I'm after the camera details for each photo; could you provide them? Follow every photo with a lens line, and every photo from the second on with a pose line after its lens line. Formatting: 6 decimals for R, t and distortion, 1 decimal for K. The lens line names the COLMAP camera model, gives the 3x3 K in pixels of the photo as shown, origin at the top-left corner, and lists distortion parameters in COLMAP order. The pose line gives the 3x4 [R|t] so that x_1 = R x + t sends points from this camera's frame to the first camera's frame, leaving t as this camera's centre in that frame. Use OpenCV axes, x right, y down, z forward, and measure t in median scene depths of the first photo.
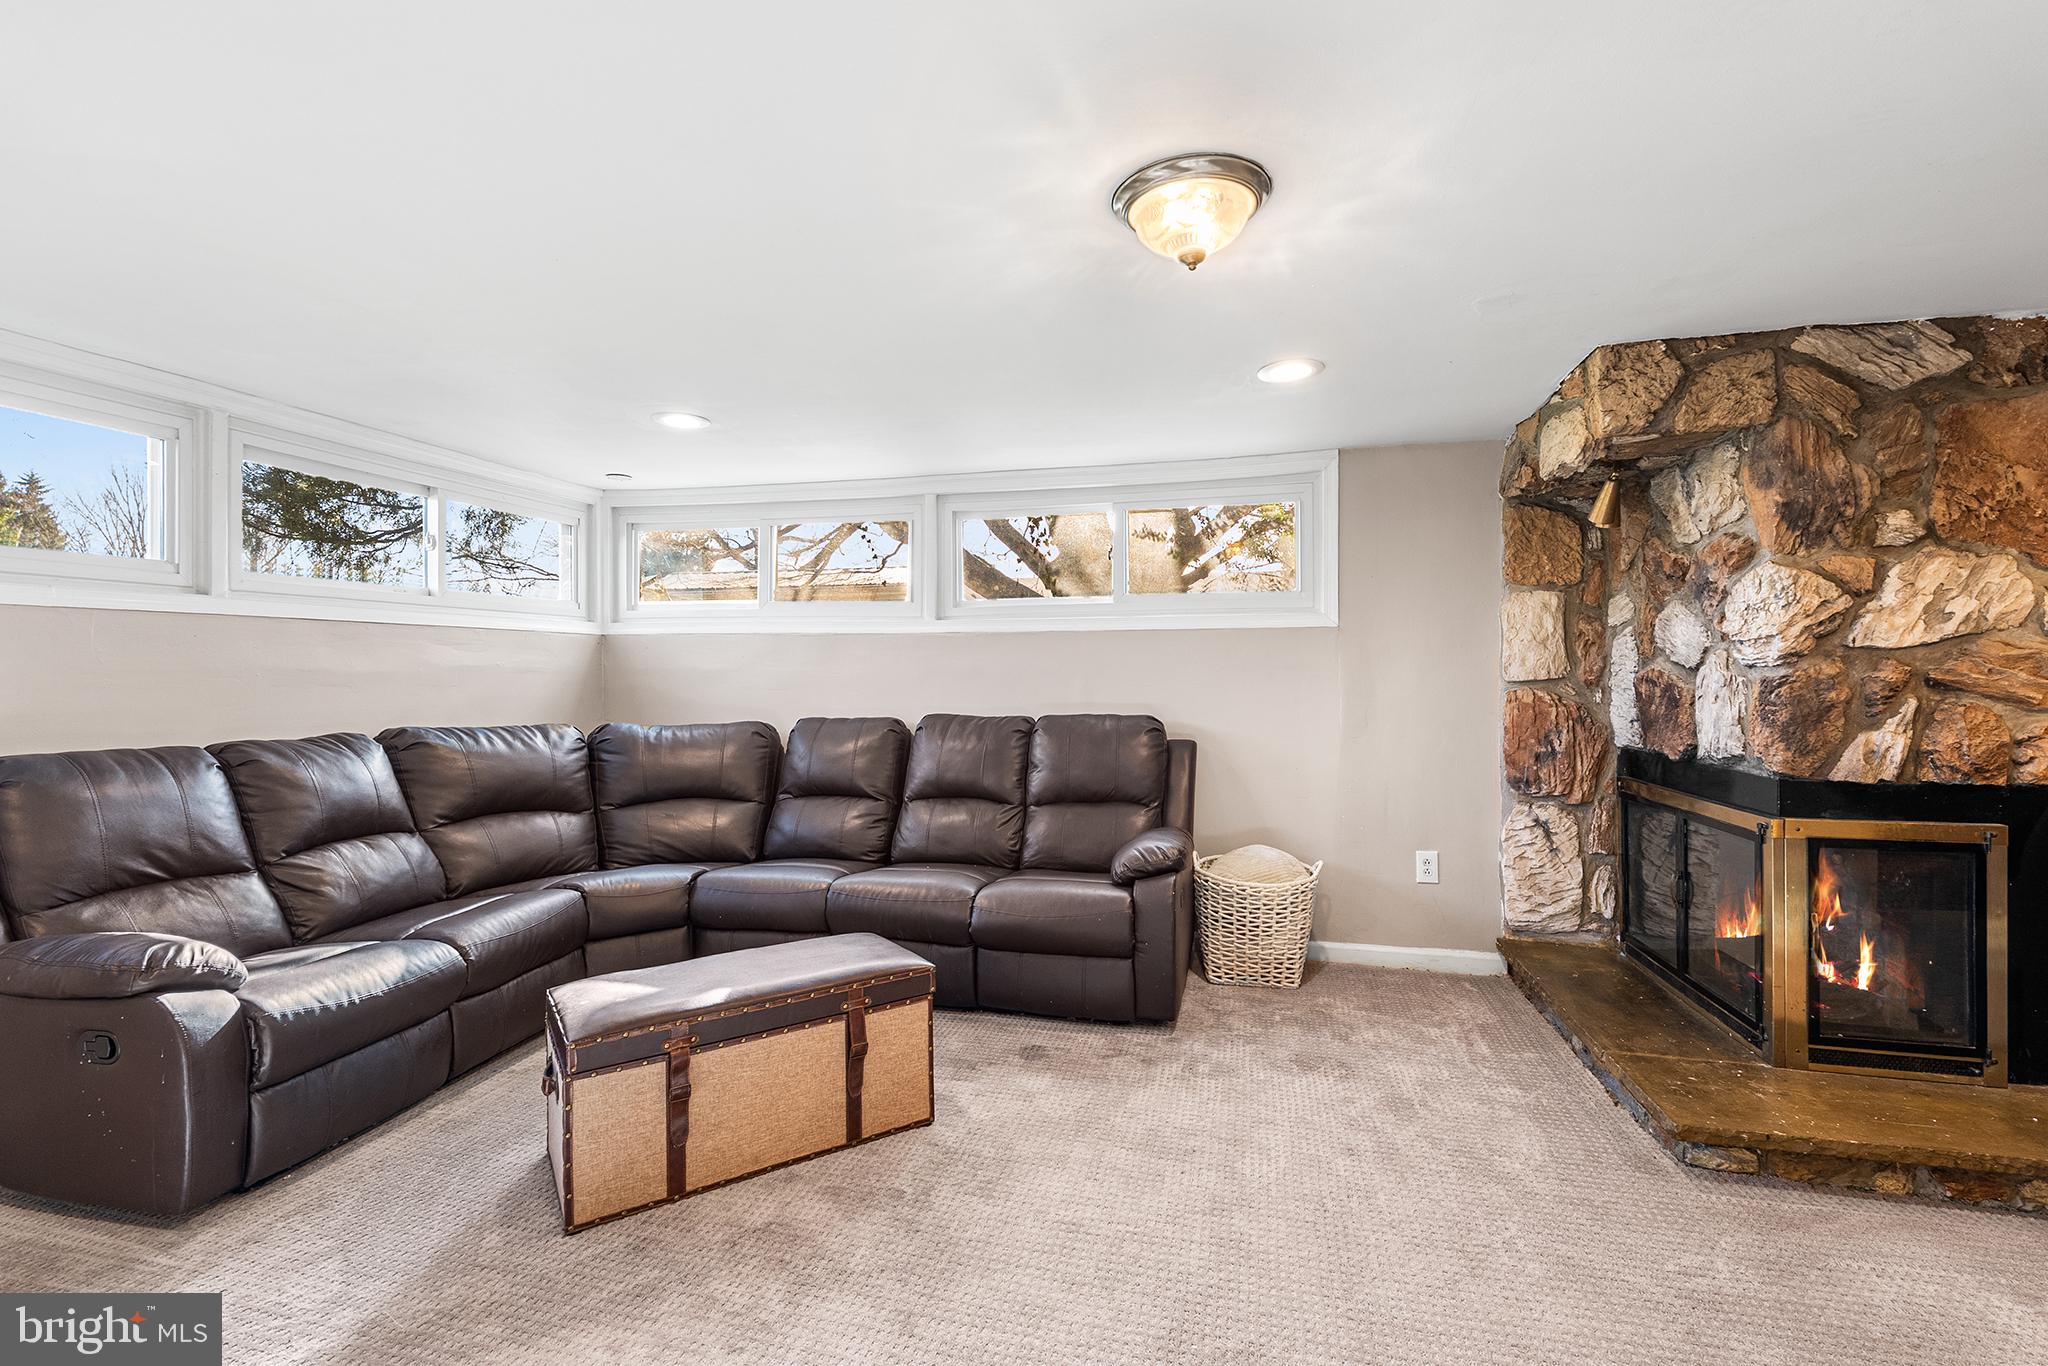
lens RADIAL K [[925.4, 0, 1031.4], [0, 925.4, 670.7], [0, 0, 1]] dist [-0.000990, 0.000656]
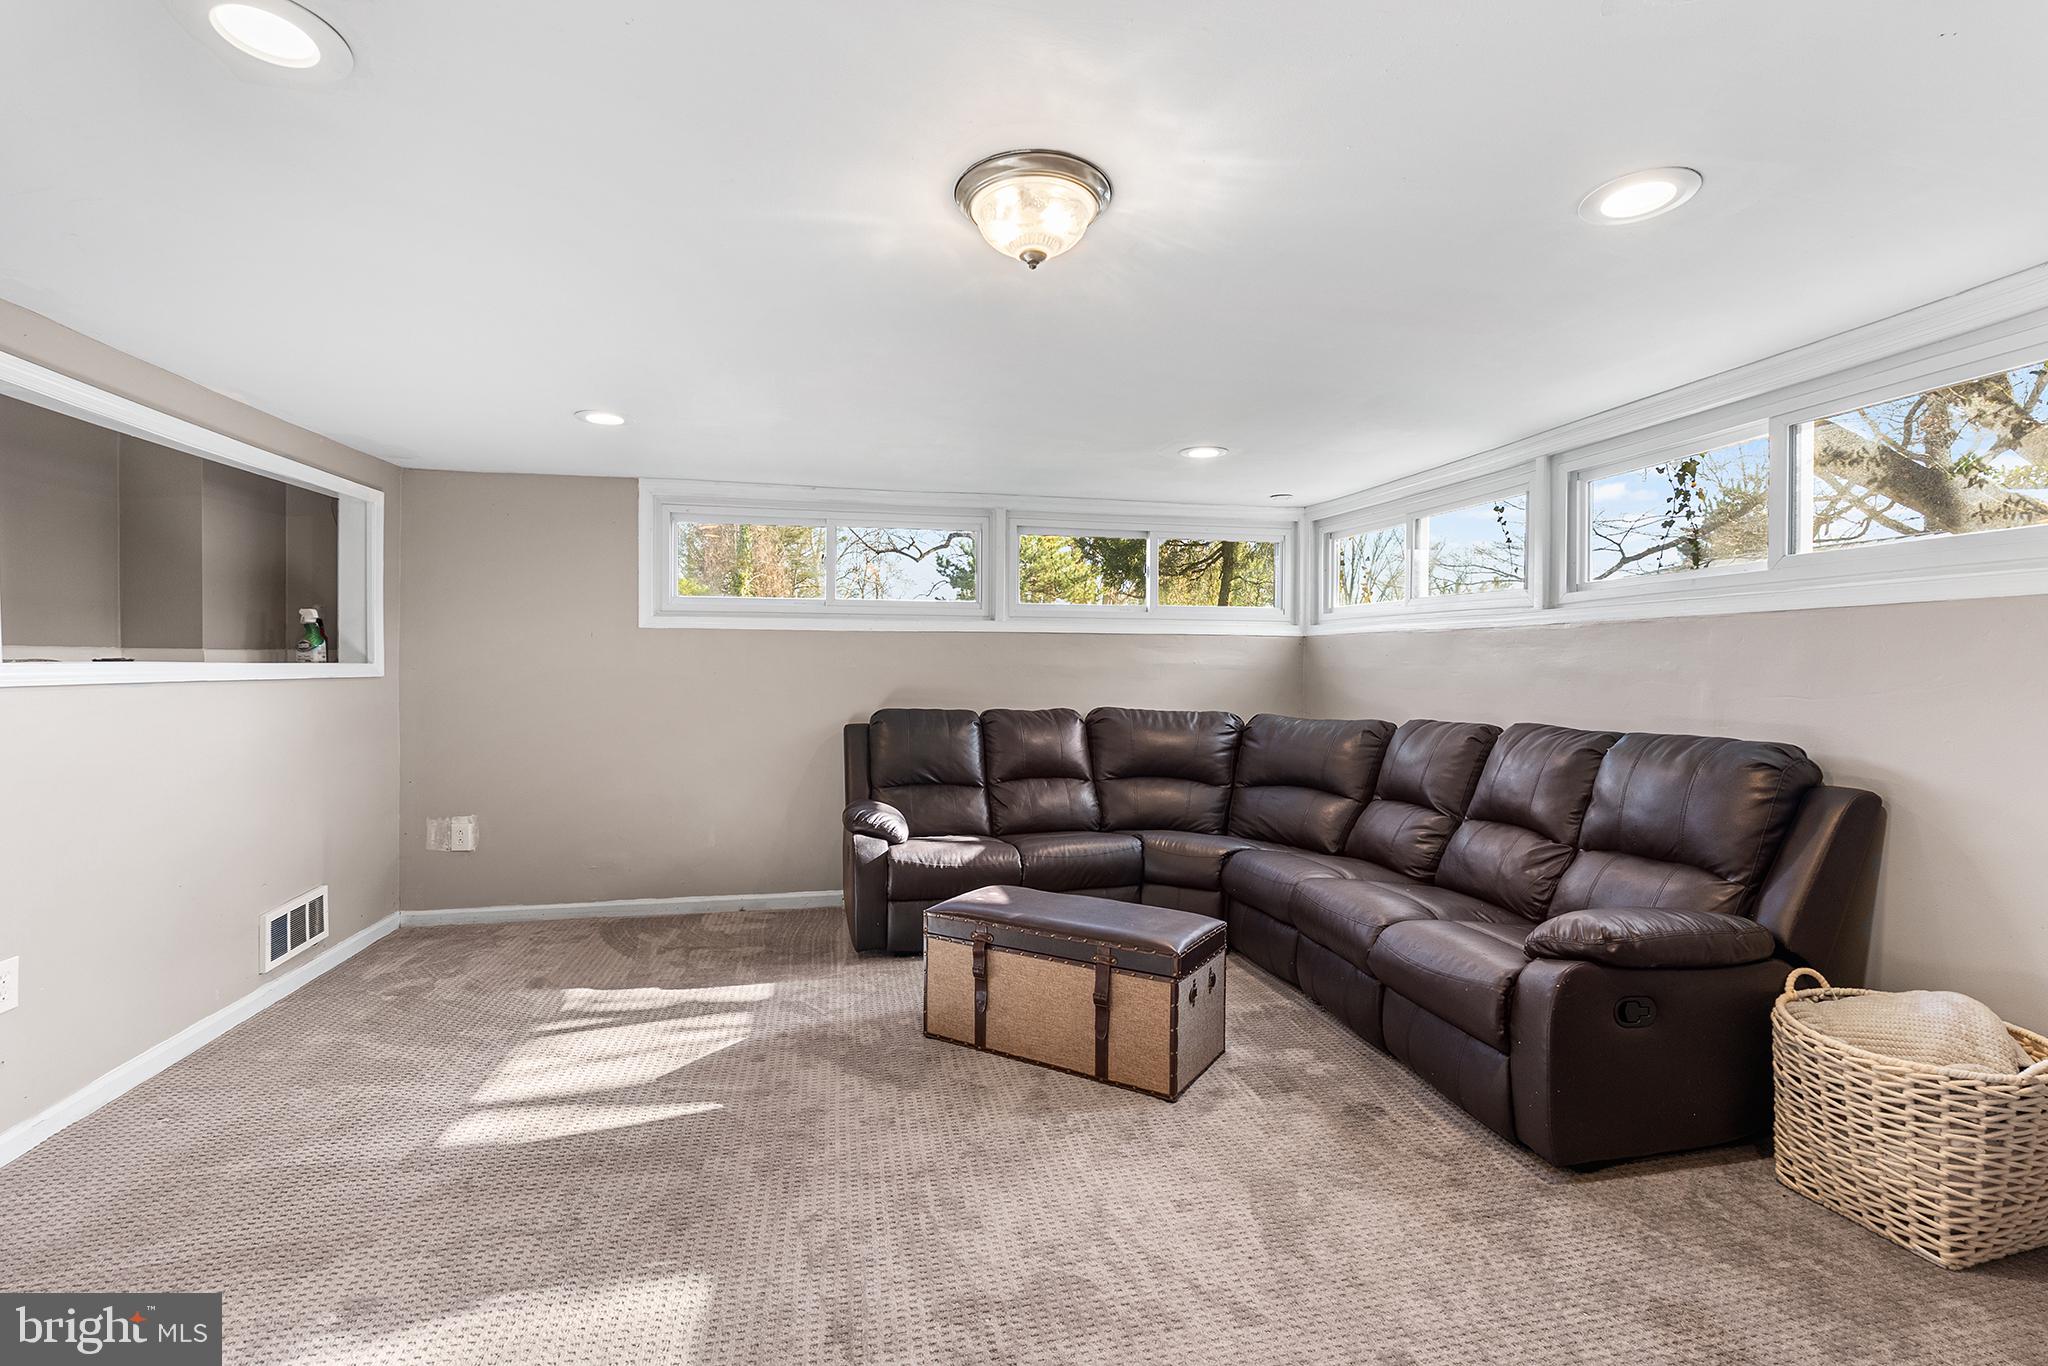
lens RADIAL K [[930.4, 0, 1025.0], [0, 930.4, 665.4], [0, 0, 1]] dist [-0.001230, 0.000285]
pose [[0.421474, 0.003748, -0.906833, 0.633147], [-0.007836, 0.999969, 0.000491, -0.002317], [0.906807, 0.006899, 0.421490, 0.331004]]
